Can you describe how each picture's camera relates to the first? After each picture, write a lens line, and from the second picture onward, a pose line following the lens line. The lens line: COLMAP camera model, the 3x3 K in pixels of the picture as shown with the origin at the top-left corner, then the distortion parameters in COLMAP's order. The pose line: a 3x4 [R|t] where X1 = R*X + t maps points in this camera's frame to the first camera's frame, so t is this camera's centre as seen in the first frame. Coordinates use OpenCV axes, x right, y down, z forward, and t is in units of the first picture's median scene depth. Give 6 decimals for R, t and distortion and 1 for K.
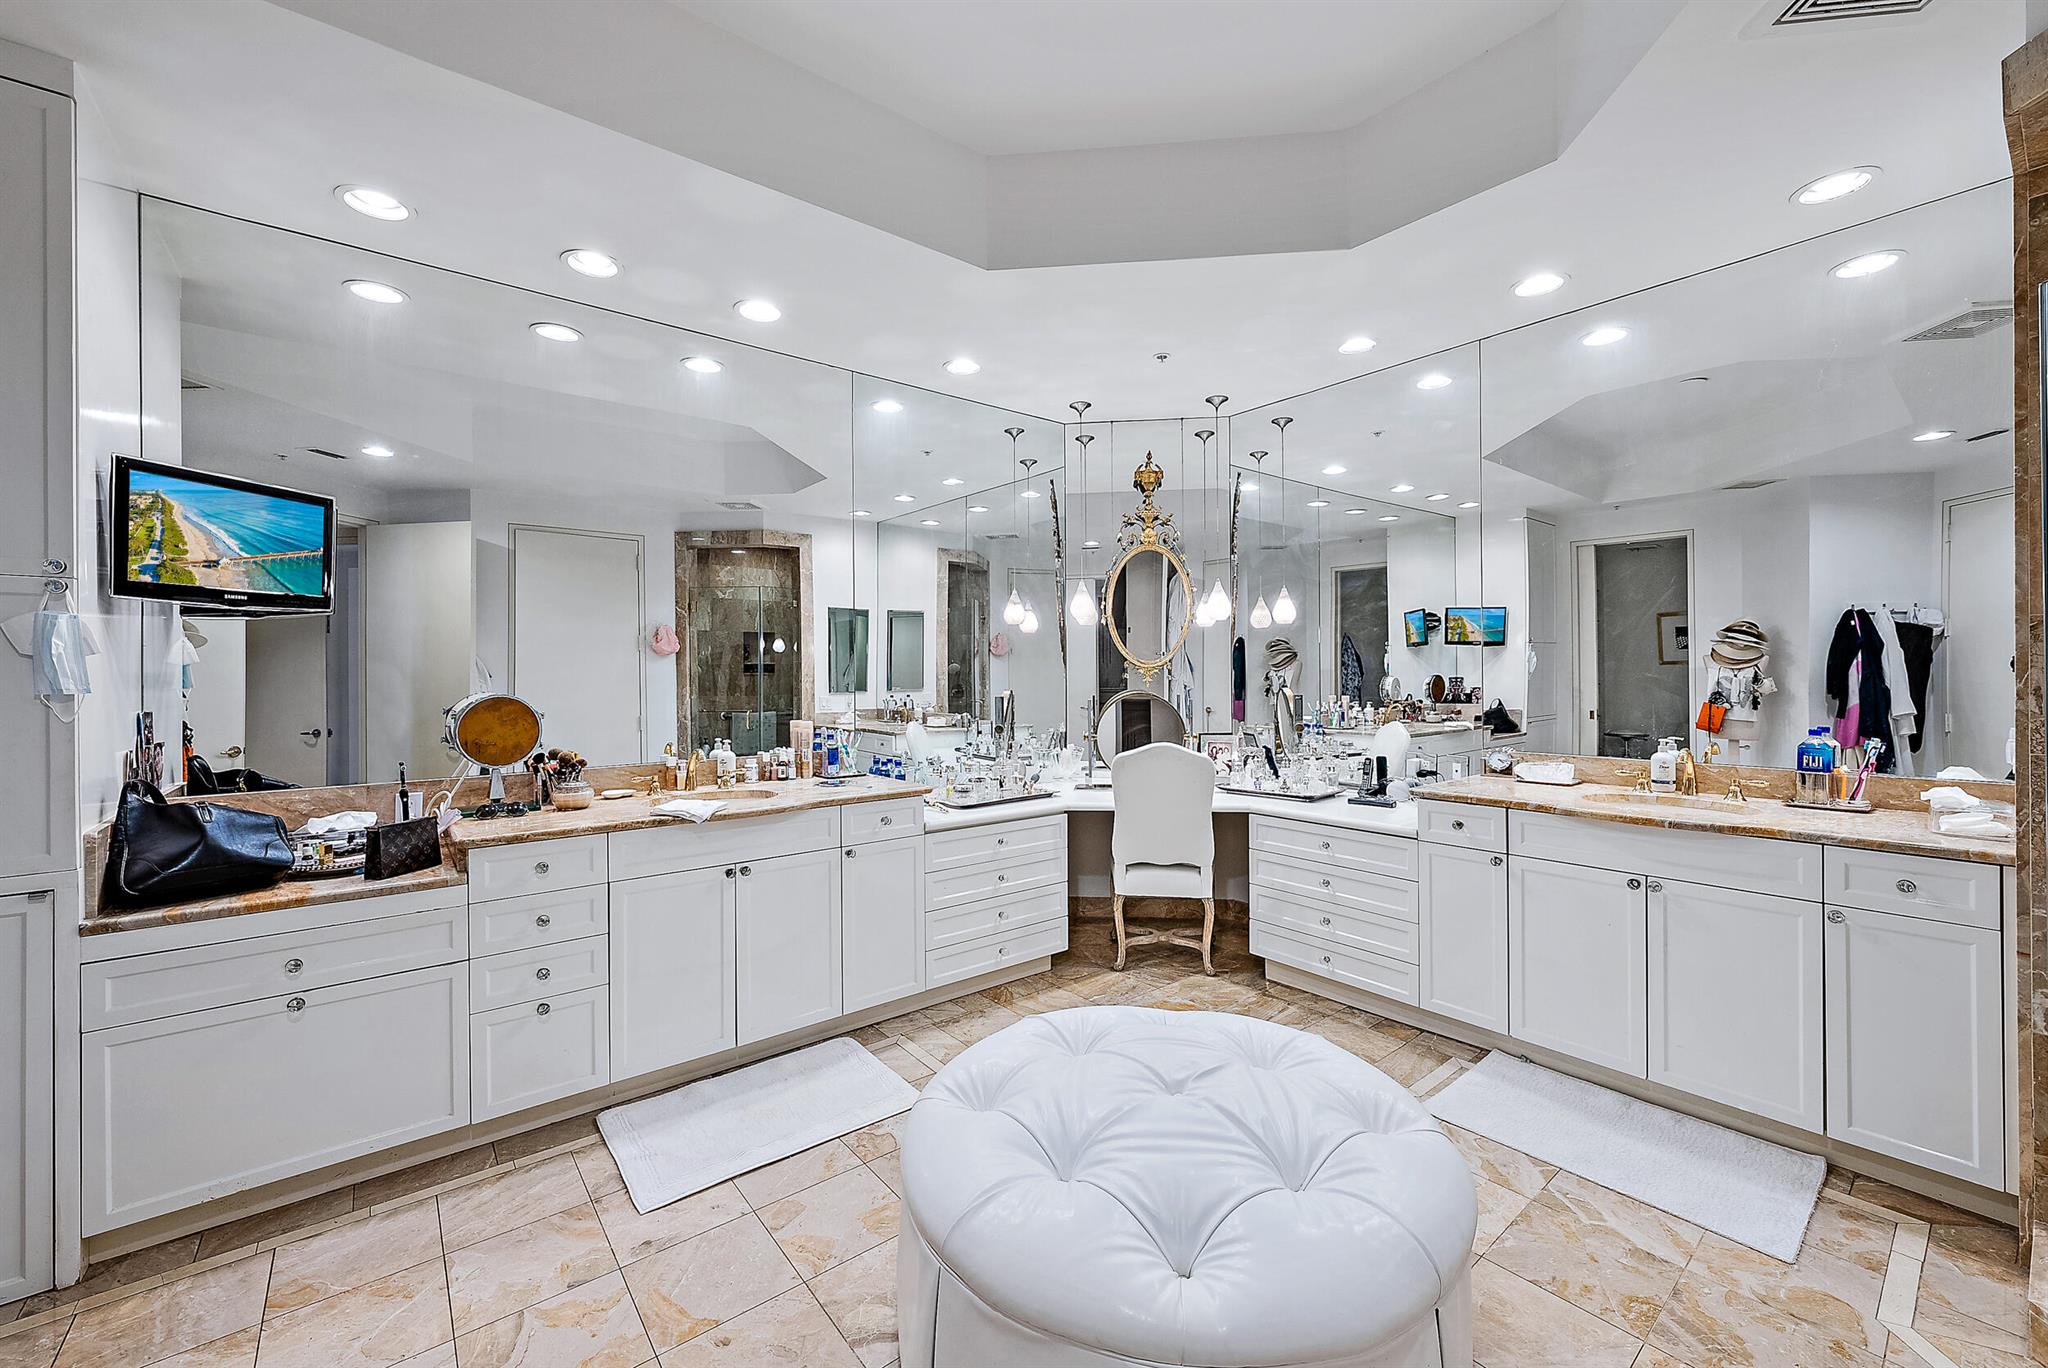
lens RADIAL K [[813.2, 0, 1022.2], [0, 813.2, 673.8], [0, 0, 1]] dist [0.000868, -0.000074]
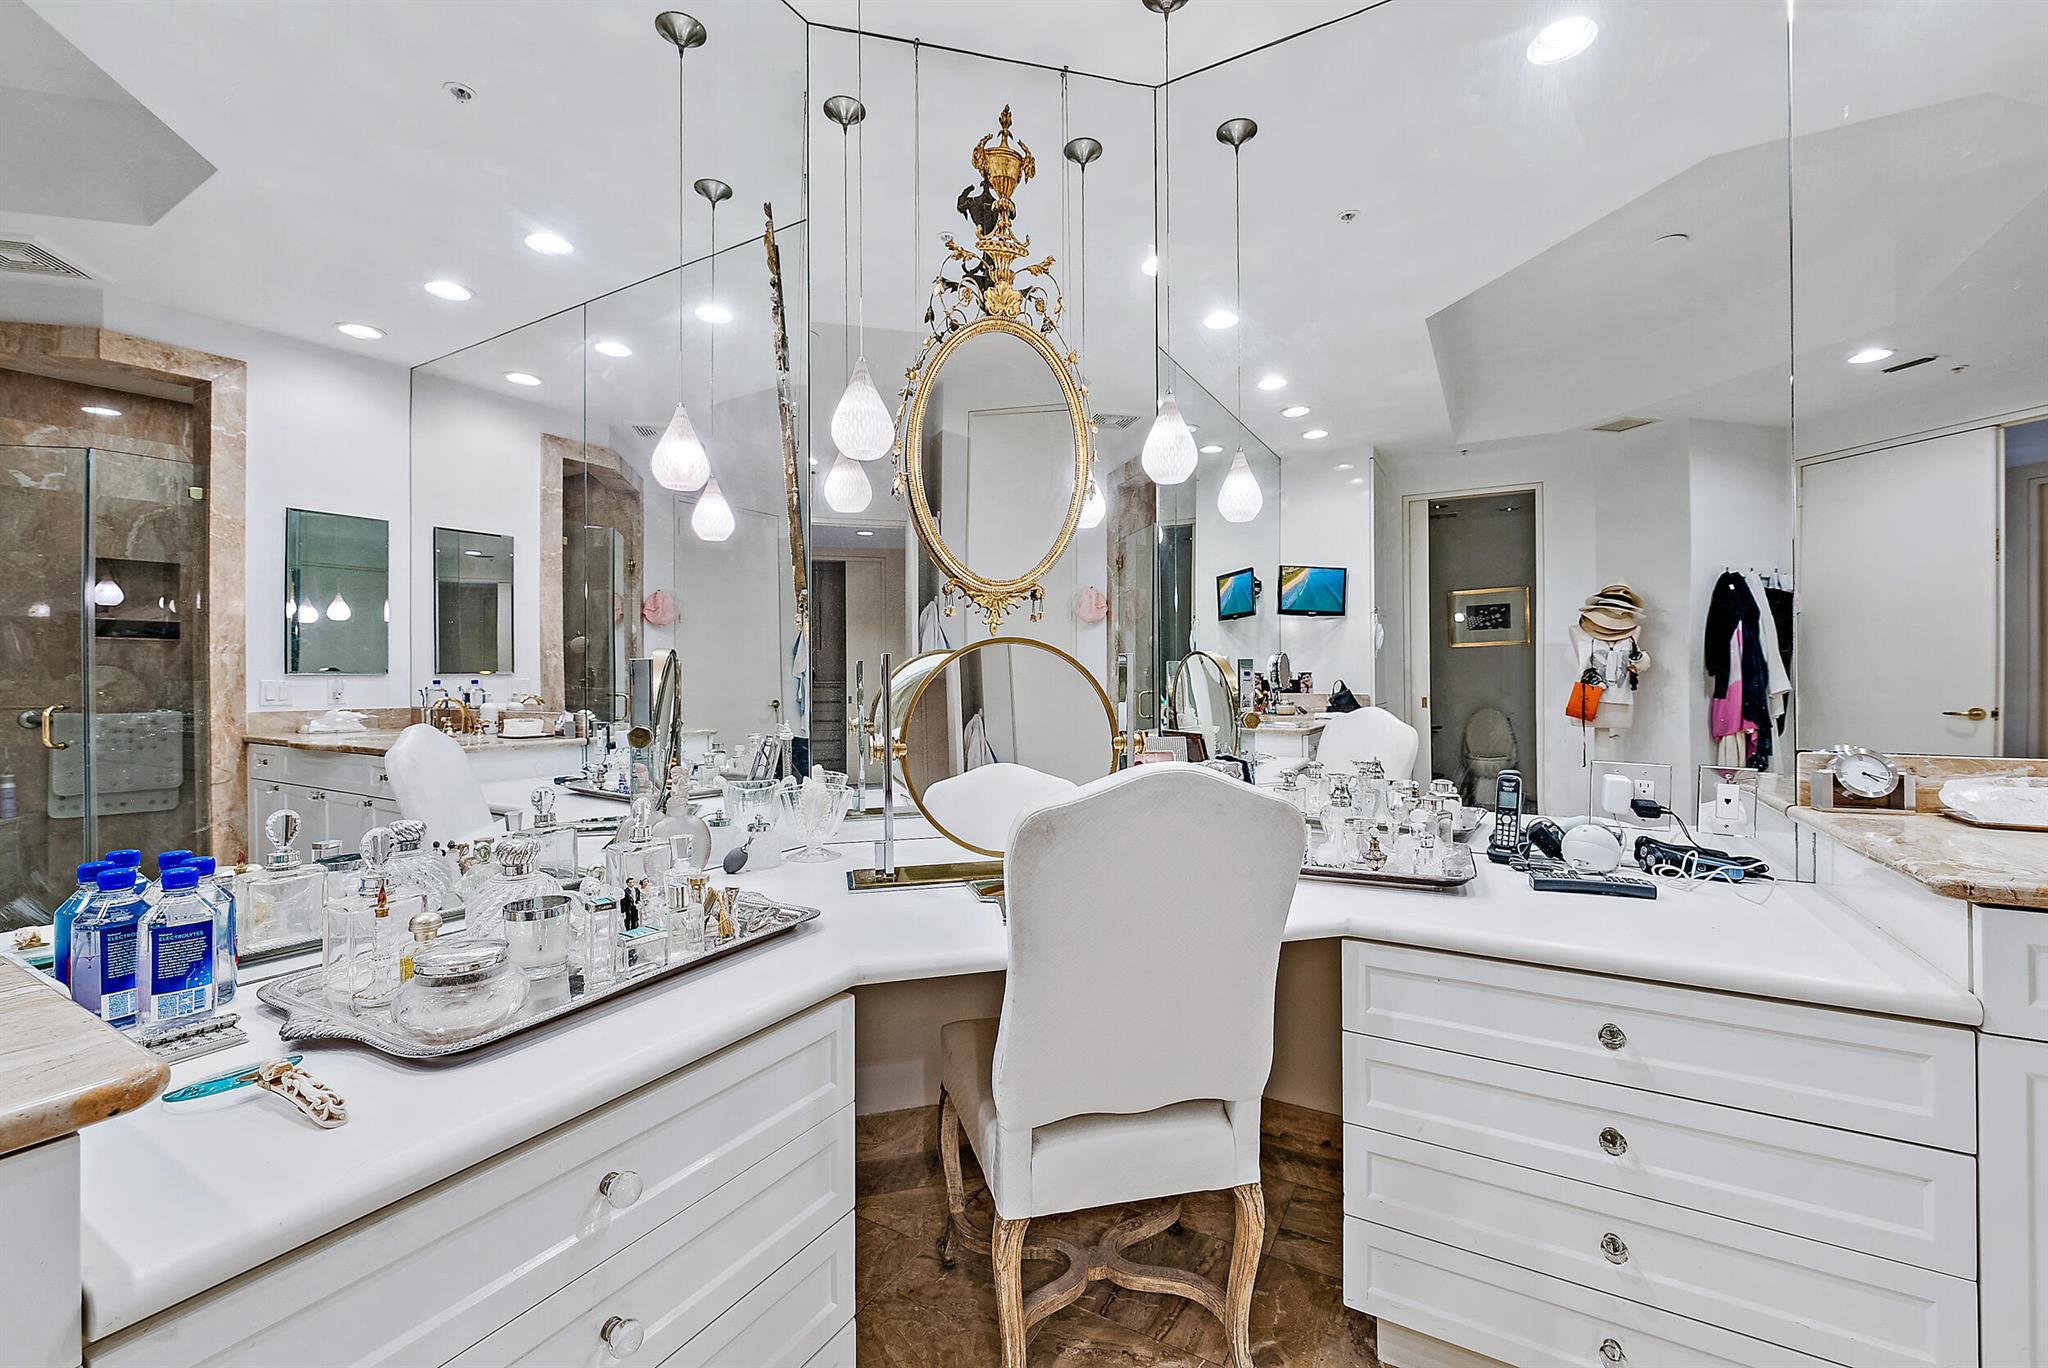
lens RADIAL K [[859.1, 0, 1039.6], [0, 859.1, 671.0], [0, 0, 1]] dist [-0.000566, -0.000102]
pose [[0.928322, 0.000442, 0.371777, -0.001694], [0.001399, 0.999988, -0.004683, 0.027644], [-0.371775, 0.004867, 0.928310, 0.394865]]
